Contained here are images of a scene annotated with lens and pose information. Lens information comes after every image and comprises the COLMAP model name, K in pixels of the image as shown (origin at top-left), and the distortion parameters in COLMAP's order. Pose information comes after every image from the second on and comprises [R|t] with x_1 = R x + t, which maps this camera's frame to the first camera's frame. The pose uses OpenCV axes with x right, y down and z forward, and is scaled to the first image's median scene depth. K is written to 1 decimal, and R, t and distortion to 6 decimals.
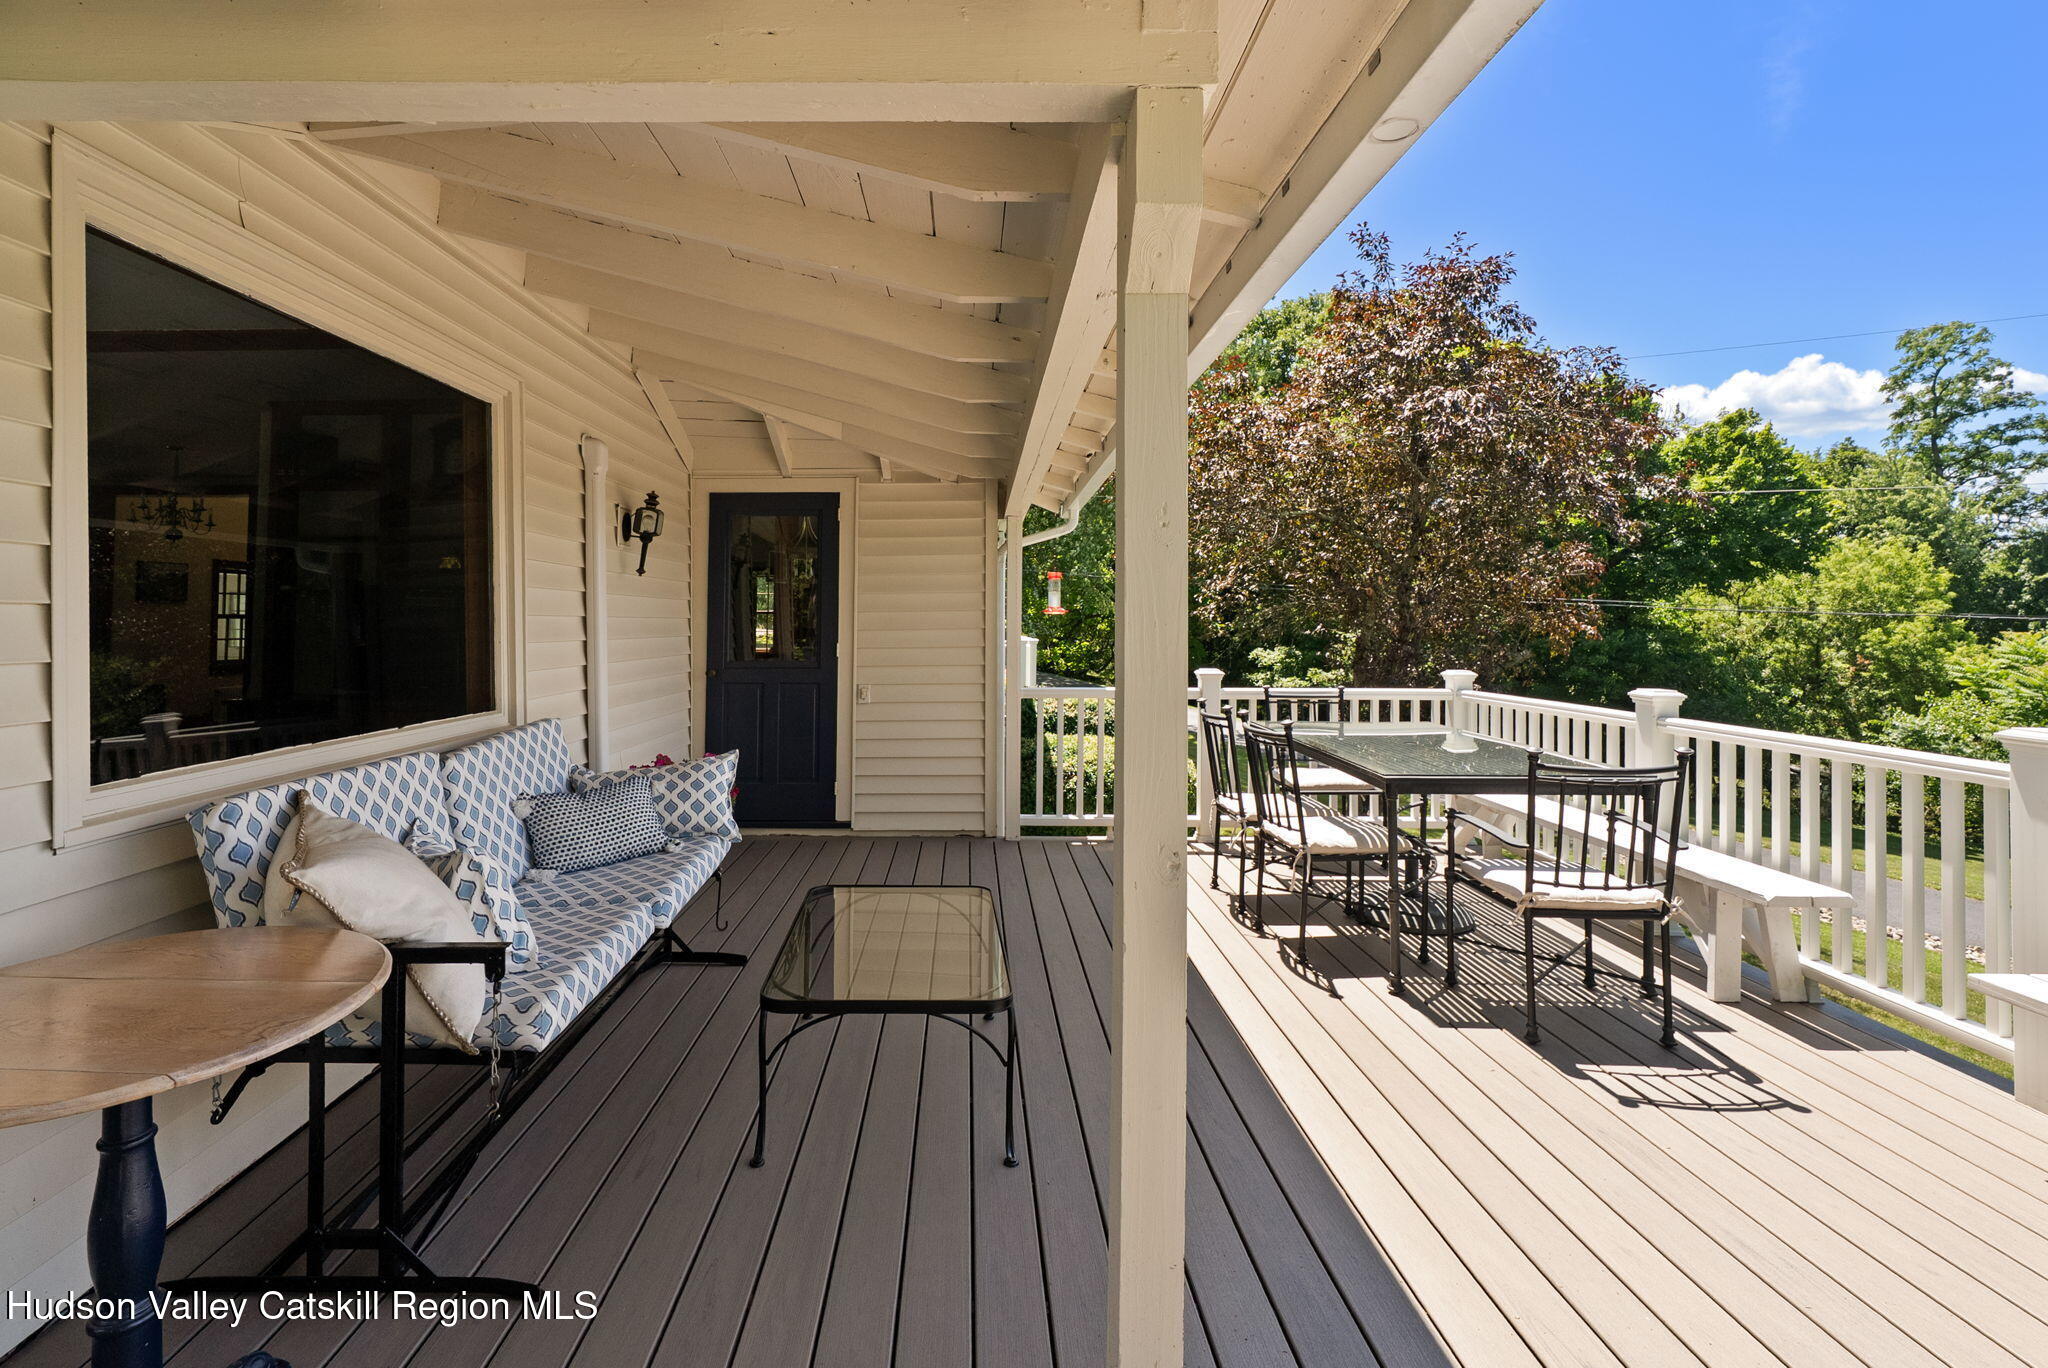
lens RADIAL K [[1050.7, 0, 1023.6], [0, 1050.7, 600.8], [0, 0, 1]] dist [-0.001158, -0.000371]
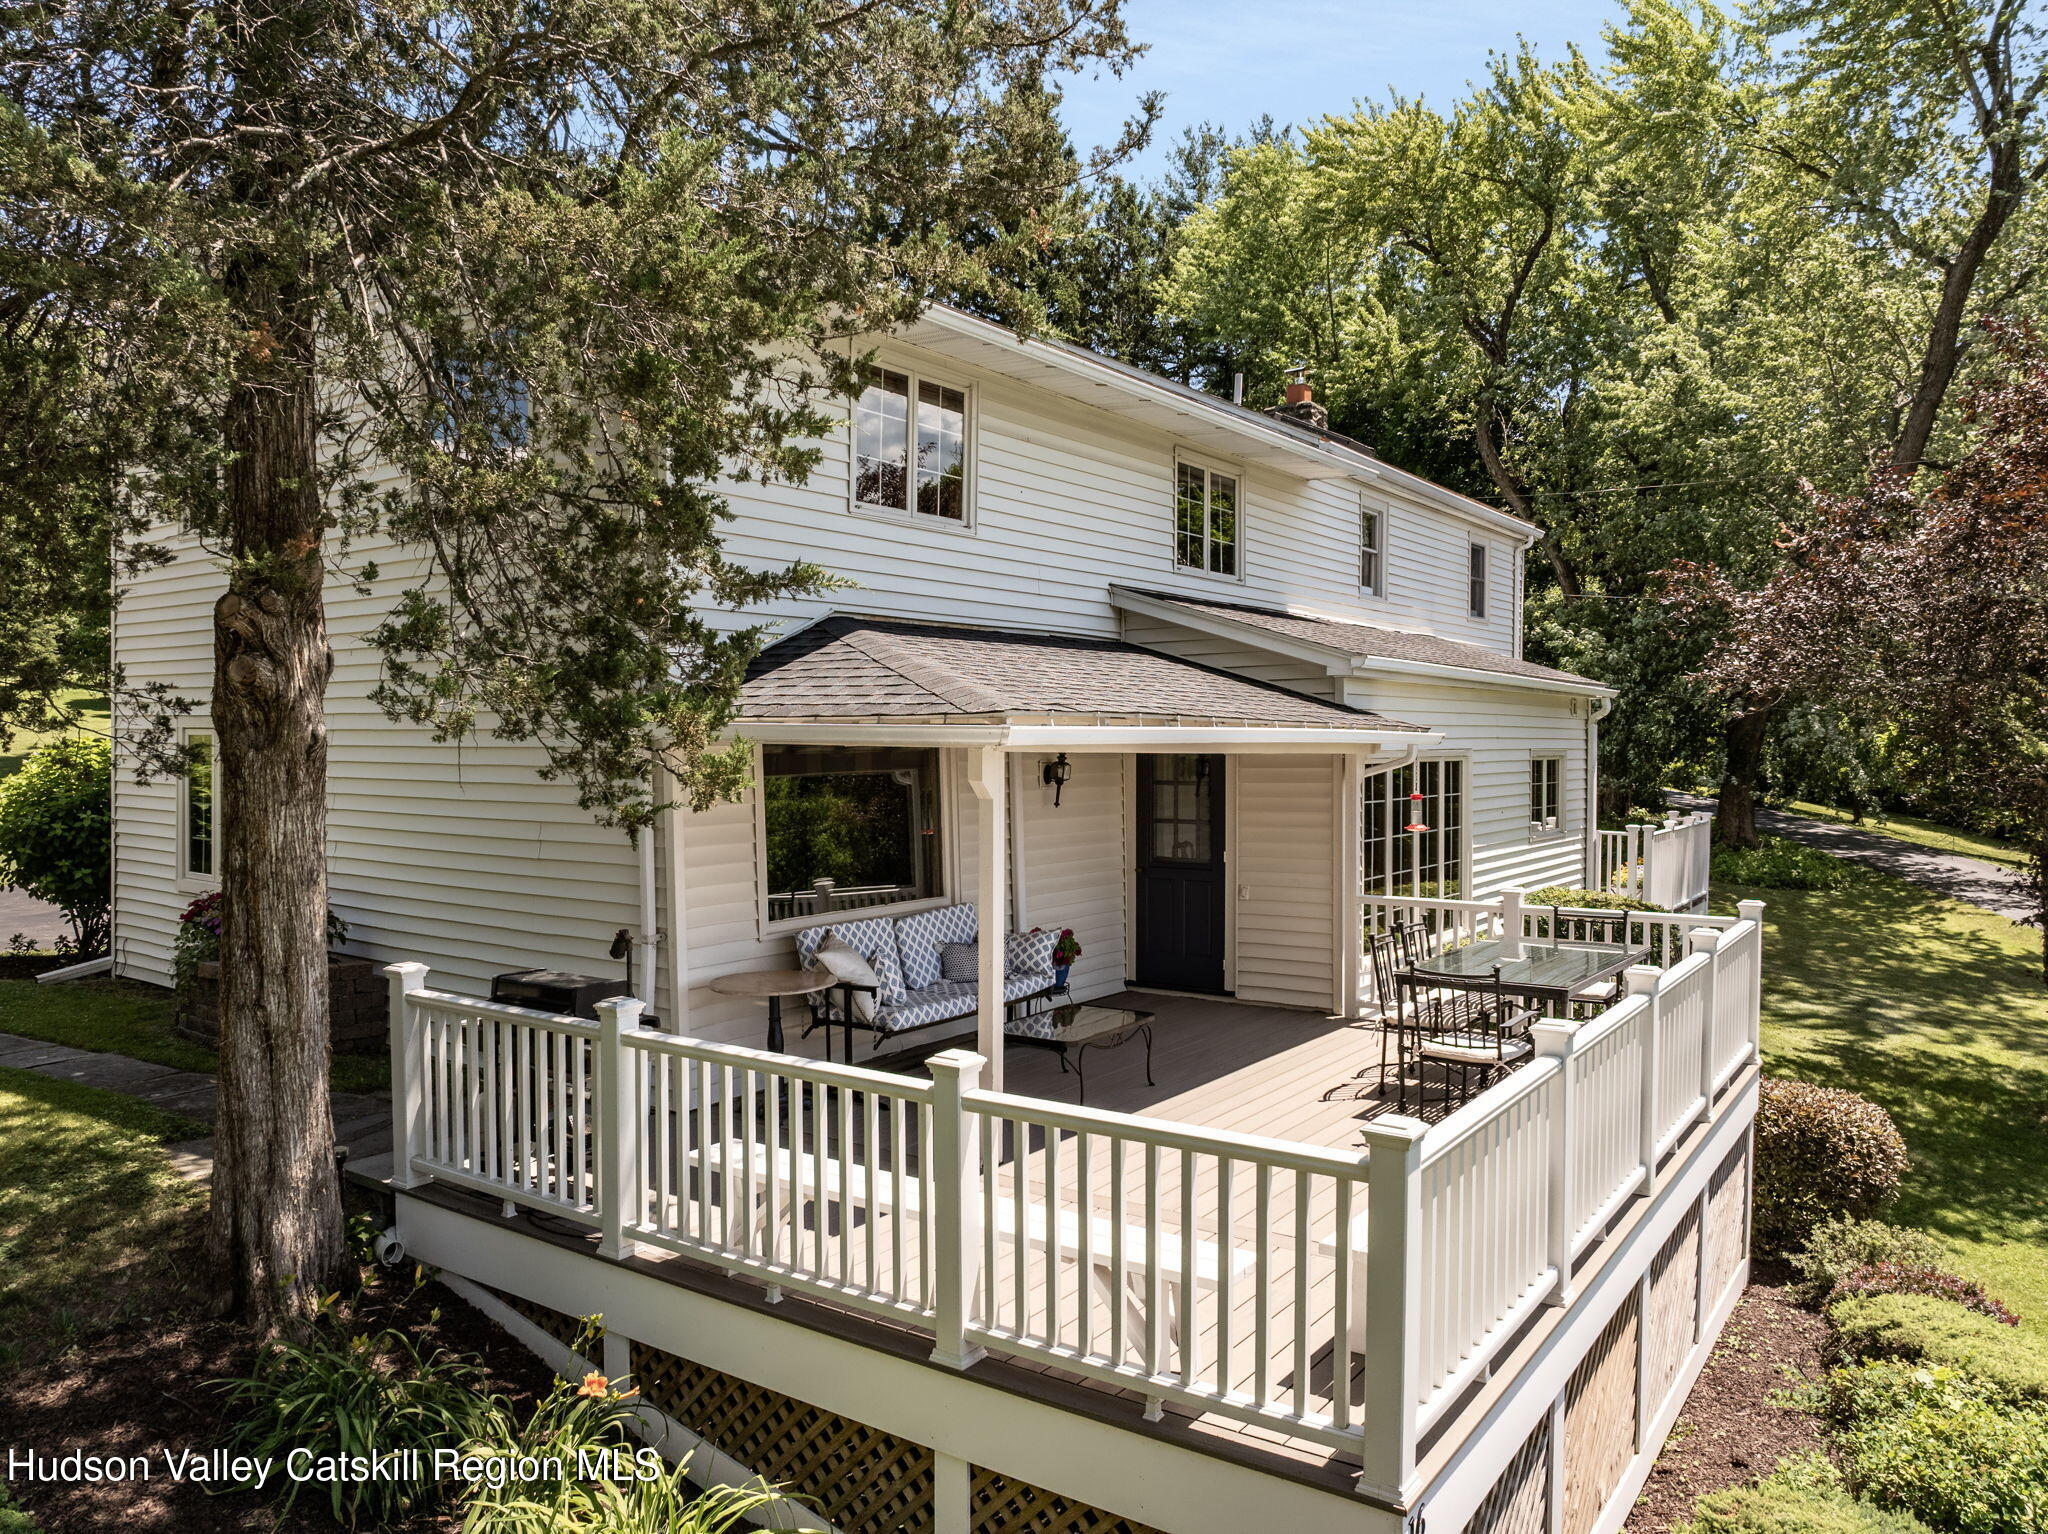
lens RADIAL K [[1440.6, 0, 1022.3], [0, 1440.6, 764.6], [0, 0, 1]] dist [-0.043272, -0.001424]
pose [[0.840214, 0.010261, -0.542159, 1.348072], [0.003308, 0.999705, 0.024048, -0.256384], [0.542246, -0.021999, 0.839932, -1.424215]]
